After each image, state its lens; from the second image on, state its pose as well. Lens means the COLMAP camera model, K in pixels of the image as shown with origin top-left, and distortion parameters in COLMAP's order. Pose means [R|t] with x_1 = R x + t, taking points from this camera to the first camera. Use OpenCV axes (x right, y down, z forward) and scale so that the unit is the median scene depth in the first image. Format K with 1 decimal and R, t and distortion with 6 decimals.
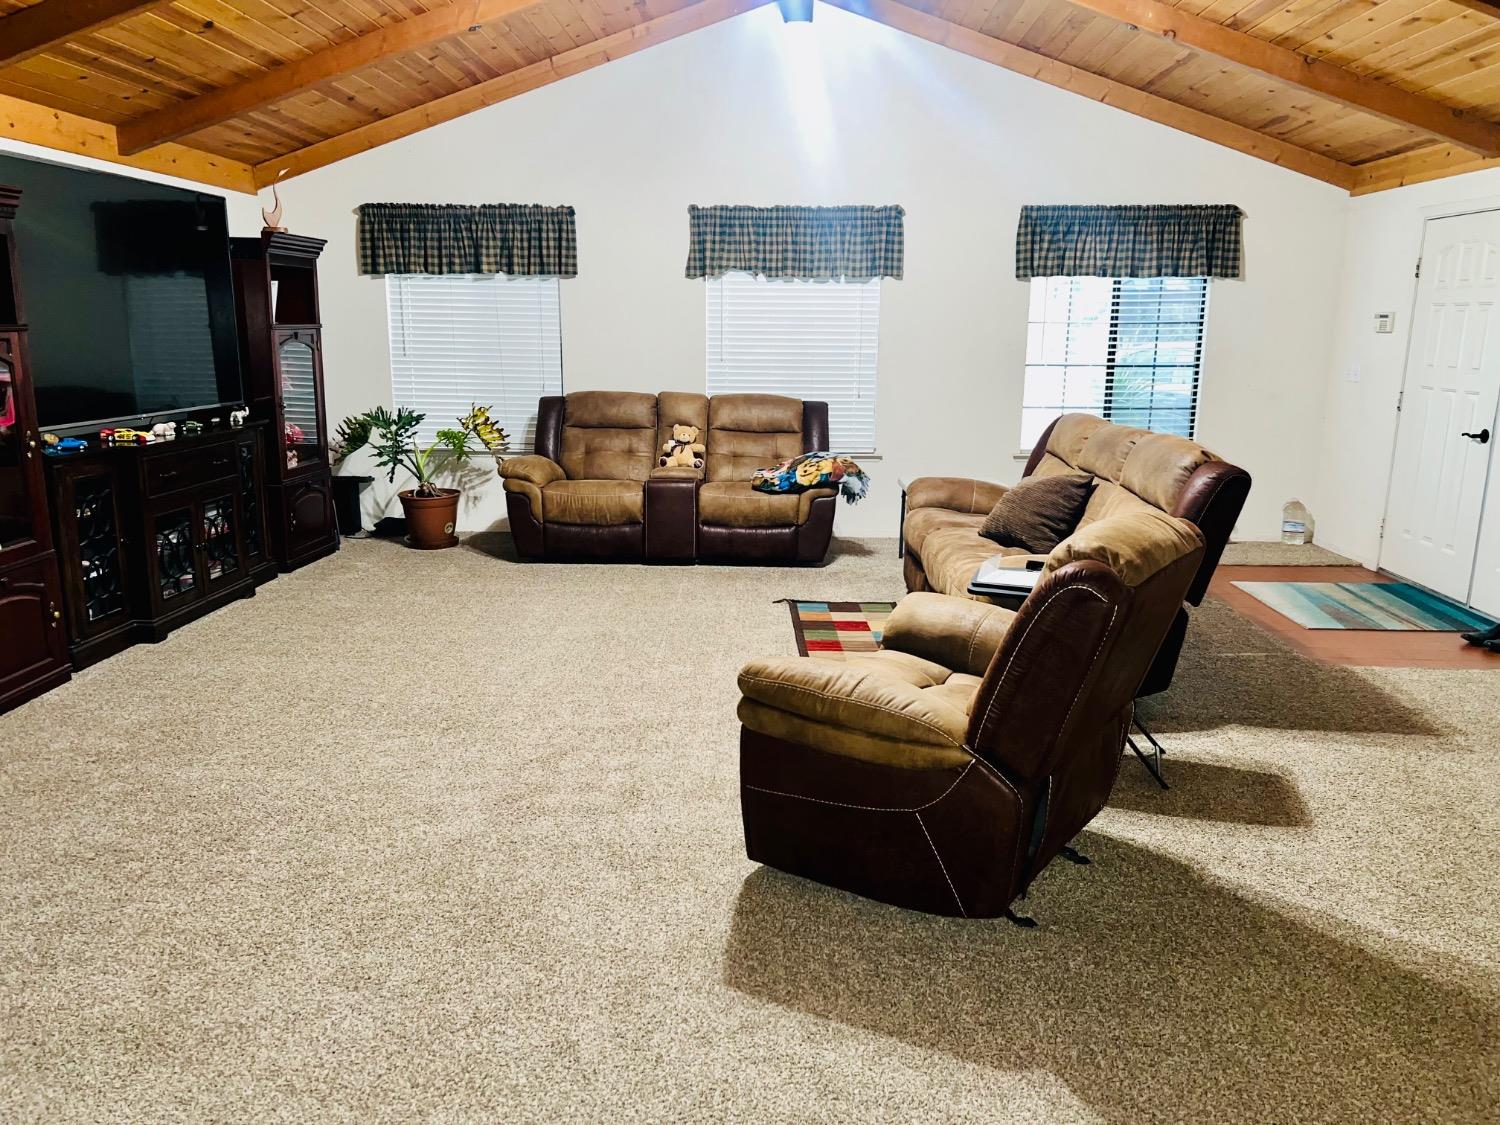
lens RADIAL K [[1116.7, 0, 792.3], [0, 1116.7, 605.4], [0, 0, 1]] dist [0.002648, -0.016089]
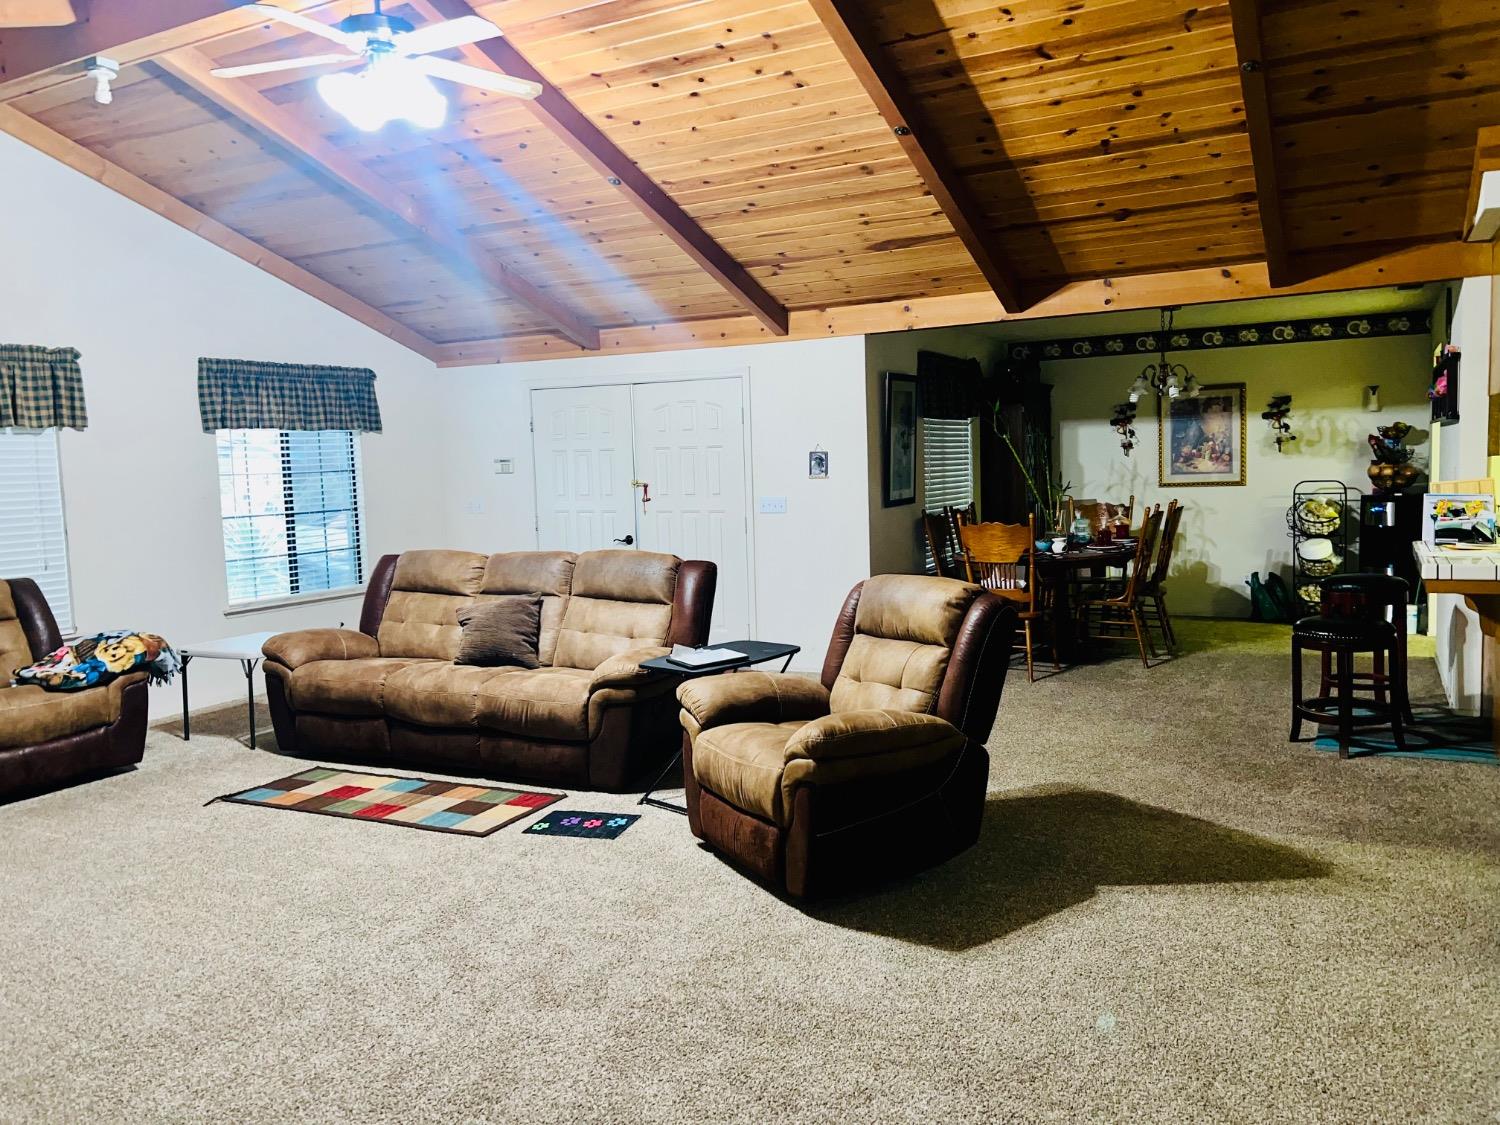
lens RADIAL K [[1116.7, 0, 766.3], [0, 1116.7, 556.4], [0, 0, 1]] dist [0.002648, -0.016089]
pose [[0.426757, -0.094176, 0.899450, -0.470750], [0.253817, 0.967062, -0.019171, -0.049538], [-0.868018, 0.236477, 0.436604, 0.196088]]
